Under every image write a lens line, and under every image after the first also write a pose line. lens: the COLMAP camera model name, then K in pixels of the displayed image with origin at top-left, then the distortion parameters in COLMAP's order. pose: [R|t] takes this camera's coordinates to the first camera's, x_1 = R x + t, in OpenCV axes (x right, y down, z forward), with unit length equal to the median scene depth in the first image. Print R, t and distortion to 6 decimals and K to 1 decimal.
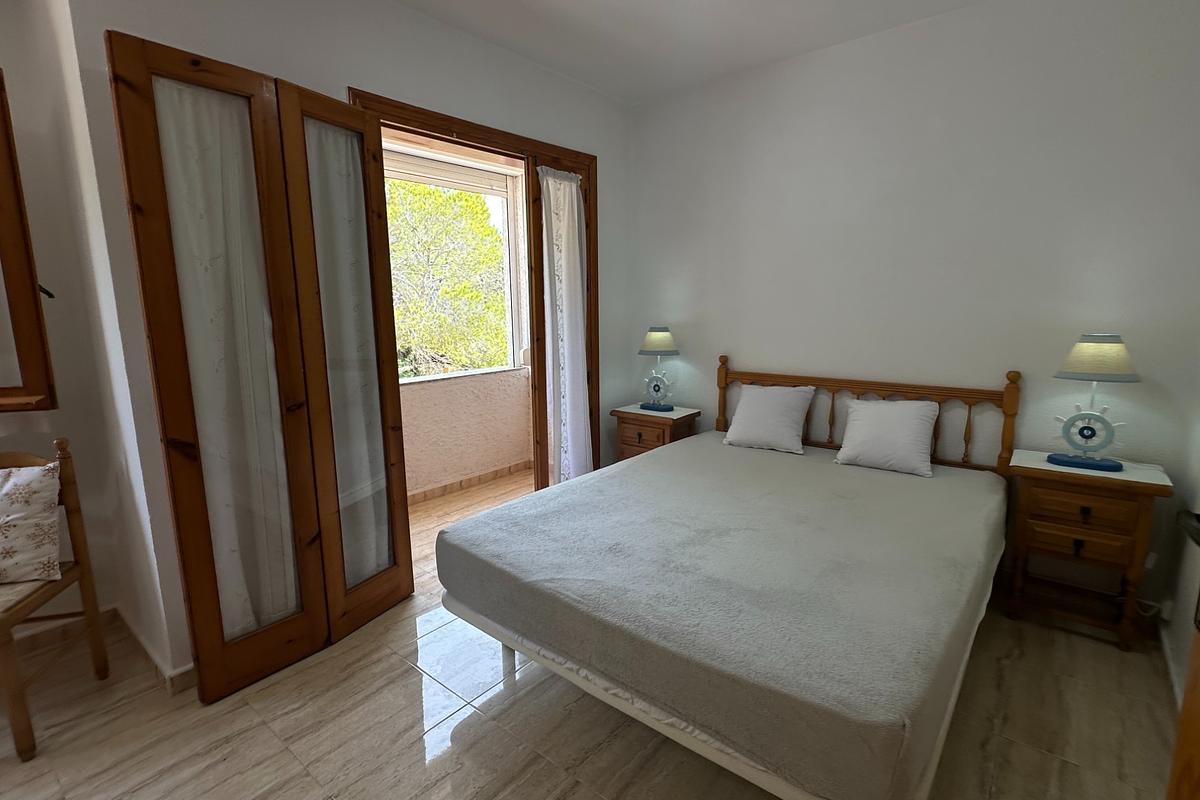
lens RADIAL K [[564.4, 0, 597.8], [0, 564.4, 399.4], [0, 0, 1]] dist [0.001095, -0.000552]
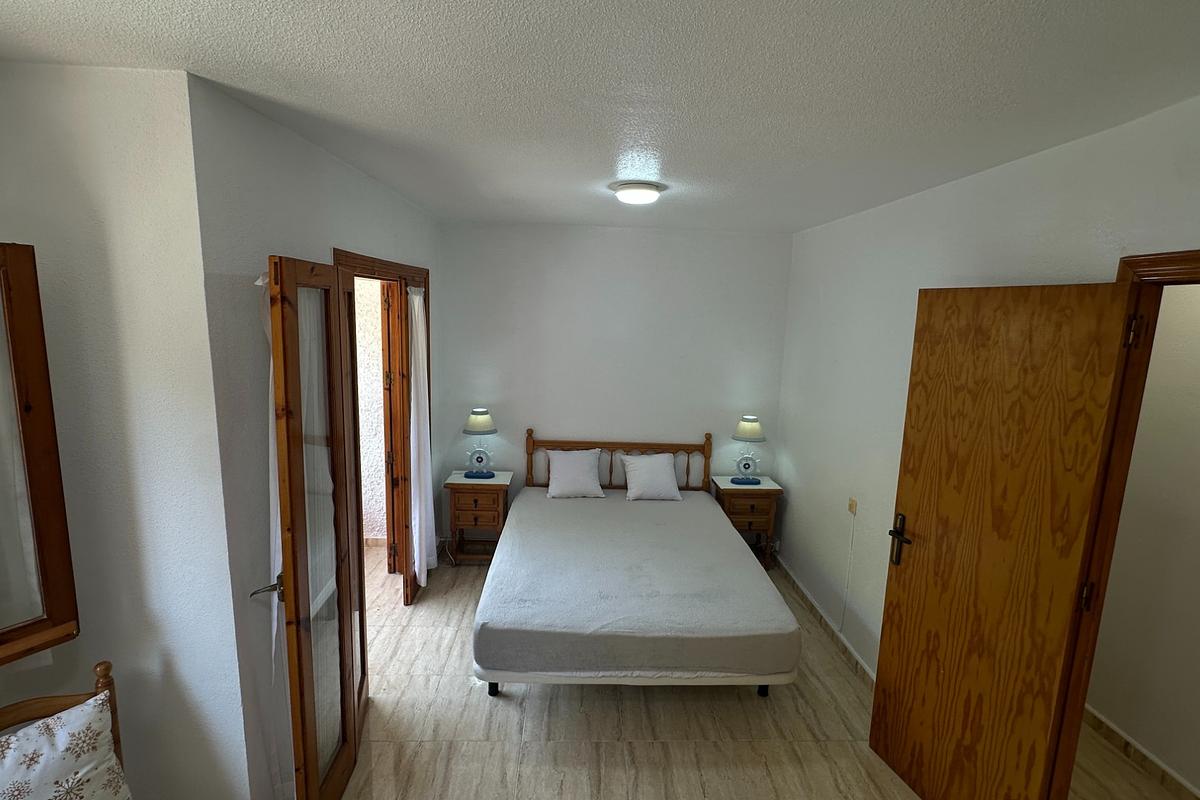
lens RADIAL K [[564.4, 0, 597.8], [0, 564.4, 402.3], [0, 0, 1]] dist [0.001095, -0.000552]
pose [[0.745010, -0.073531, 0.662989, -0.727985], [0.070762, 0.997009, 0.031060, -0.235257], [-0.663290, 0.023774, 0.747985, -0.119652]]
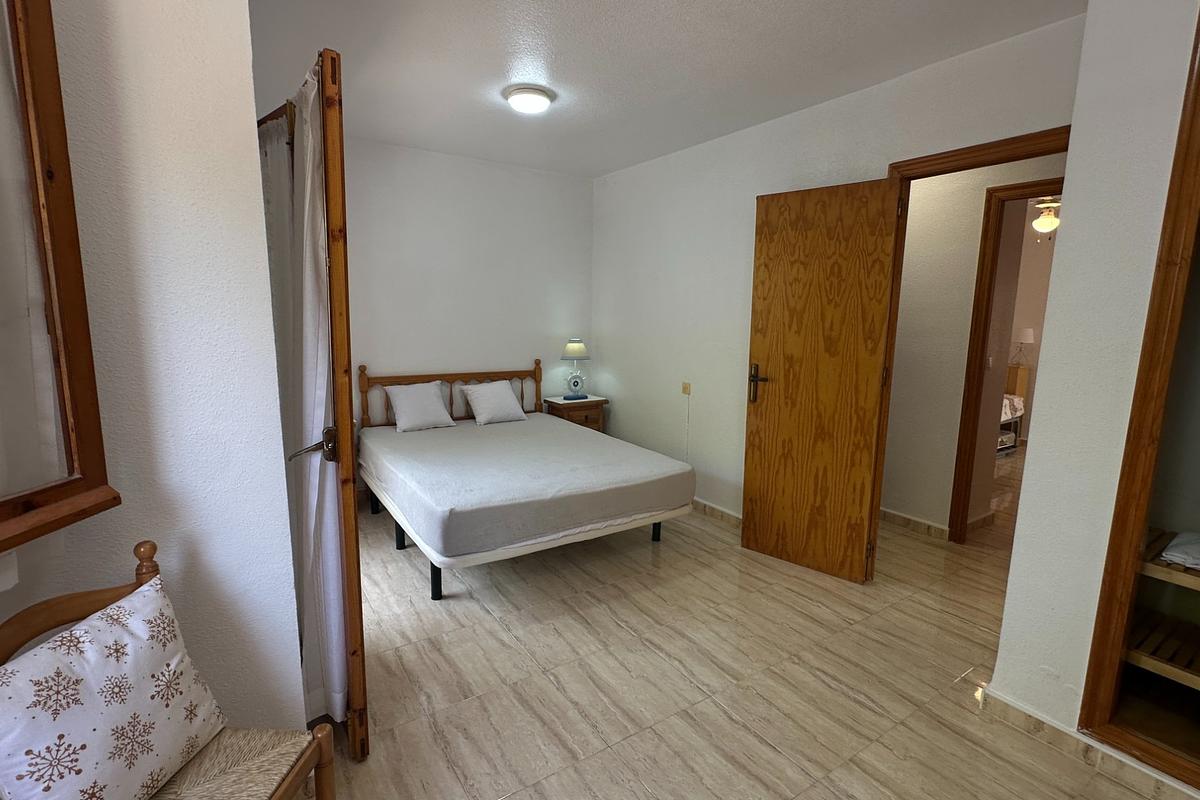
lens RADIAL K [[564.4, 0, 596.4], [0, 564.4, 401.5], [0, 0, 1]] dist [0.001095, -0.000552]
pose [[0.294271, -0.132301, 0.946521, -1.092644], [0.139050, 0.985761, 0.094555, -0.063590], [-0.945553, 0.103788, 0.308477, 0.223195]]
